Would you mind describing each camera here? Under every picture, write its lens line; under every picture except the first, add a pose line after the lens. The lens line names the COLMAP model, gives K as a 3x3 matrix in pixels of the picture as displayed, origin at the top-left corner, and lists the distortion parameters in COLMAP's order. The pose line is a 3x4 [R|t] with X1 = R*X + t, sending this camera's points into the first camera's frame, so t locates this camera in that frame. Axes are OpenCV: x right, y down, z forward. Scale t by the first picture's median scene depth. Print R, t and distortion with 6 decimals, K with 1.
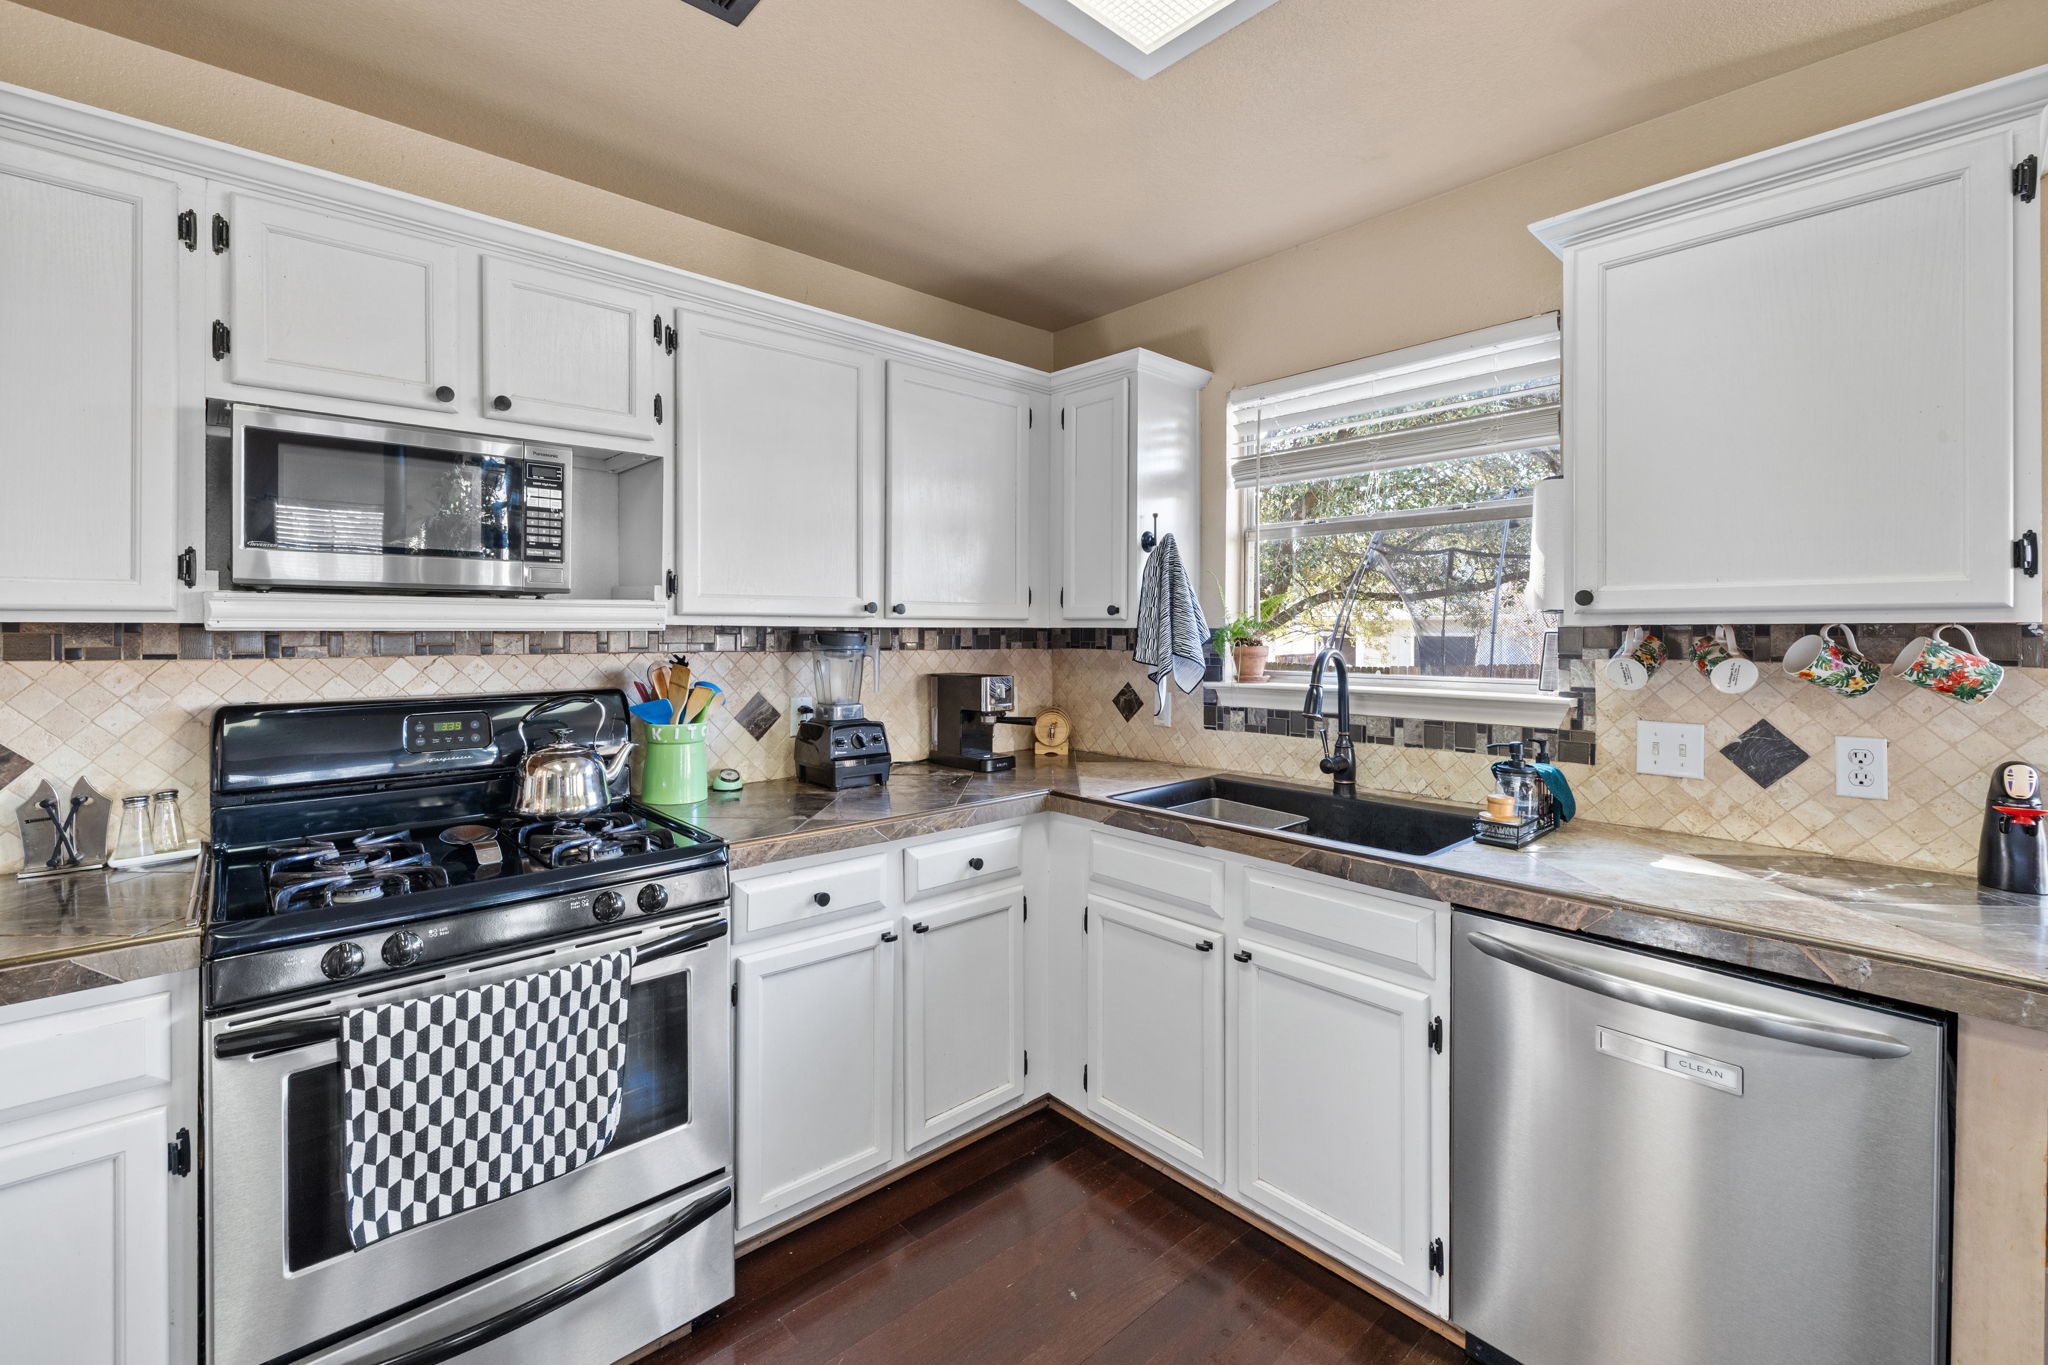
lens RADIAL K [[872.0, 0, 1016.1], [0, 872.0, 633.6], [0, 0, 1]] dist [-0.001128, -0.000186]
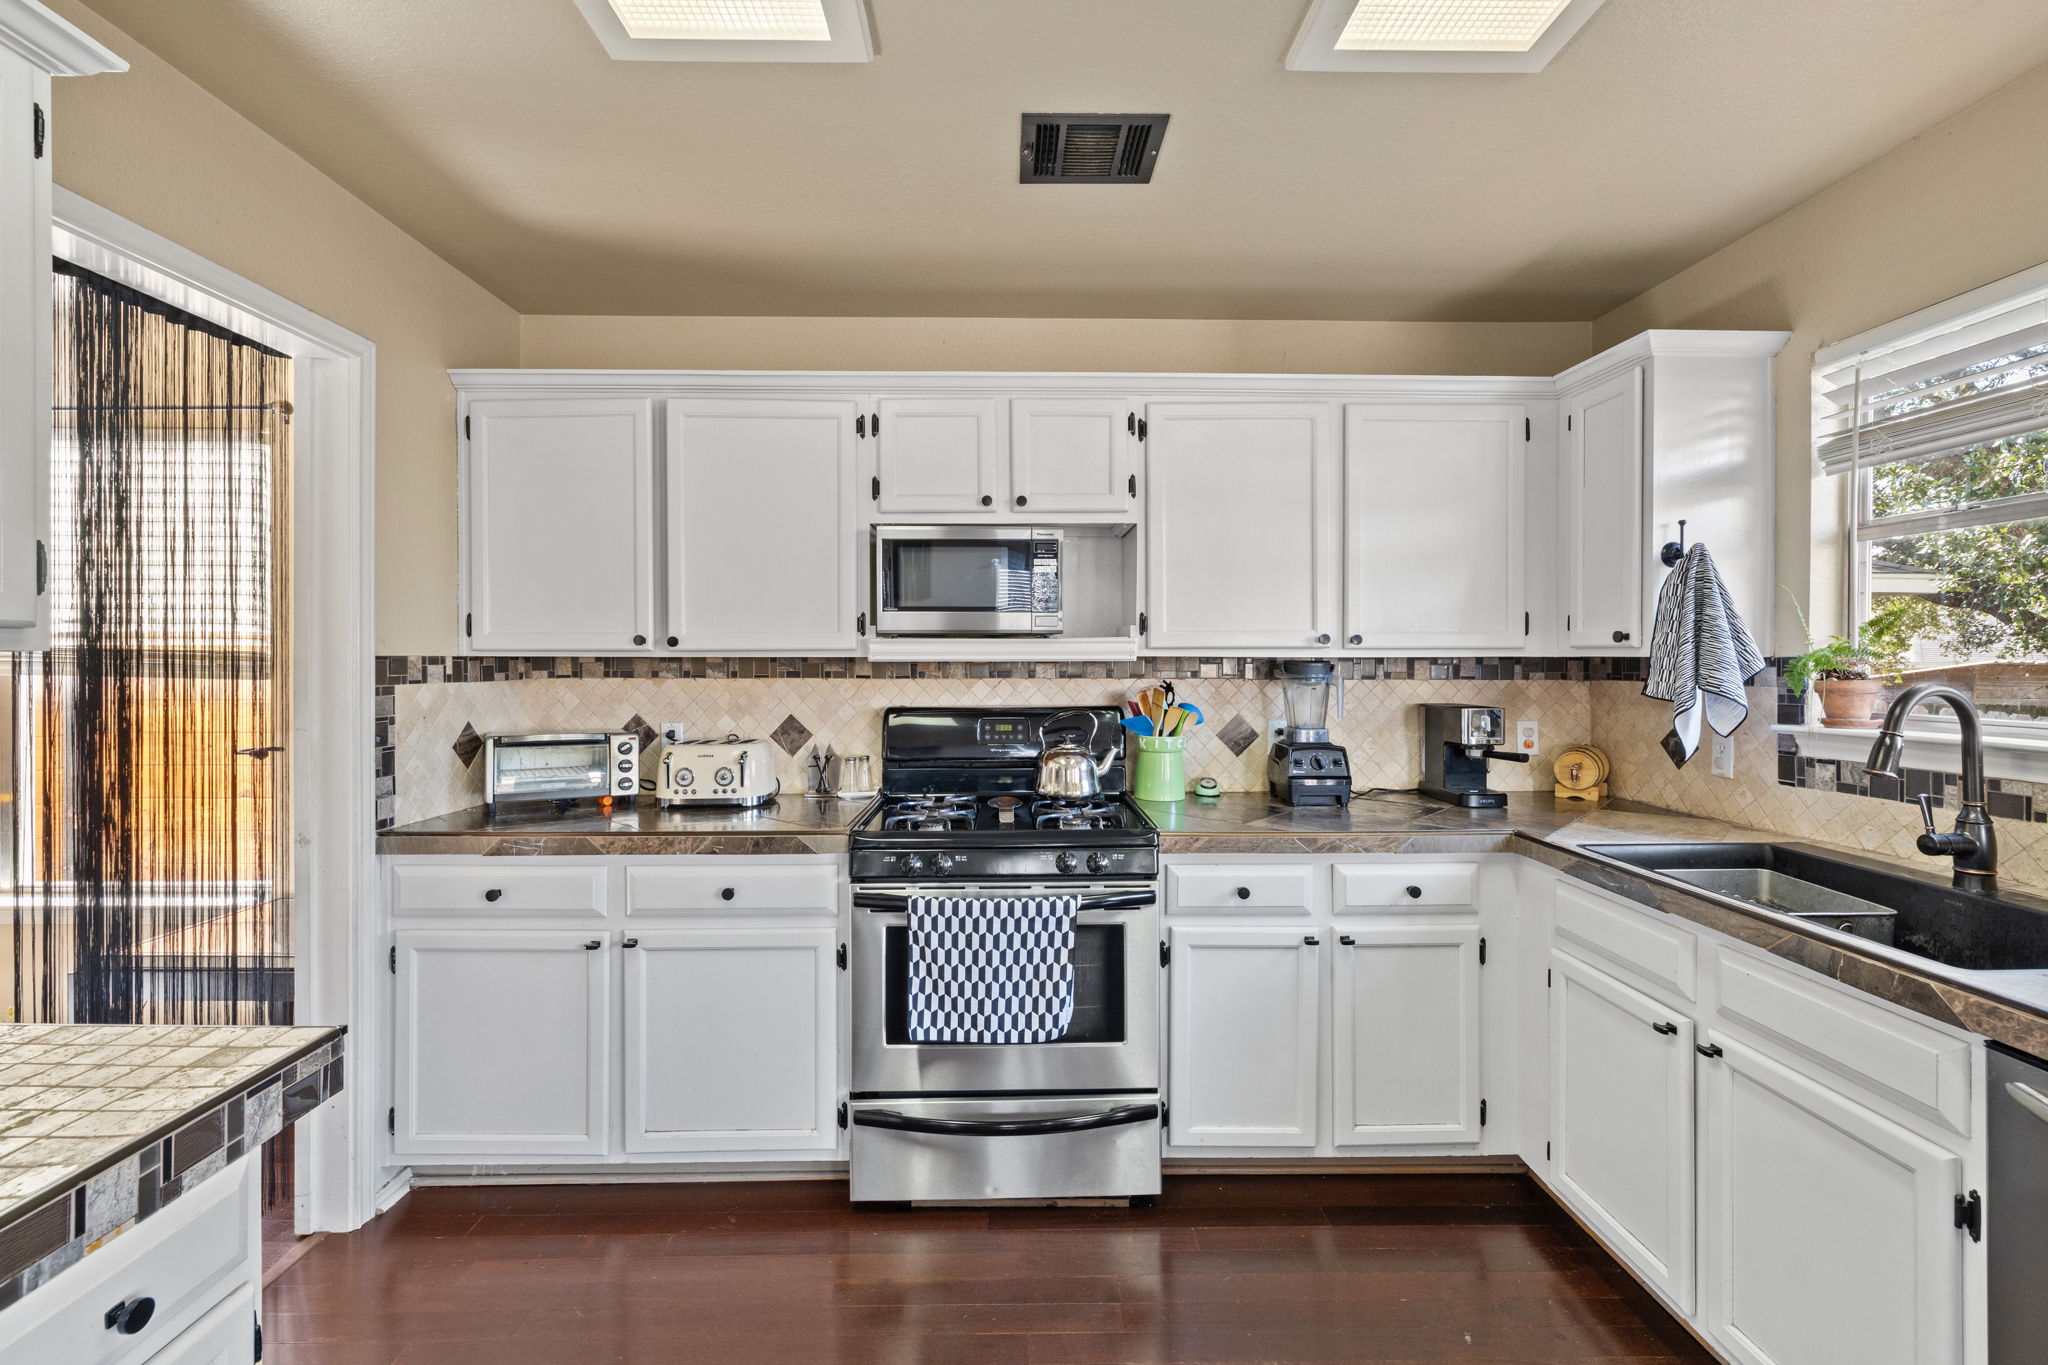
lens RADIAL K [[851.9, 0, 1020.9], [0, 851.9, 663.5], [0, 0, 1]] dist [-0.002263, -0.000105]
pose [[0.757250, 0.001233, -0.653124, 0.267868], [-0.000239, 0.999999, 0.001612, -0.001581], [0.653125, -0.001065, 0.757250, -0.044412]]
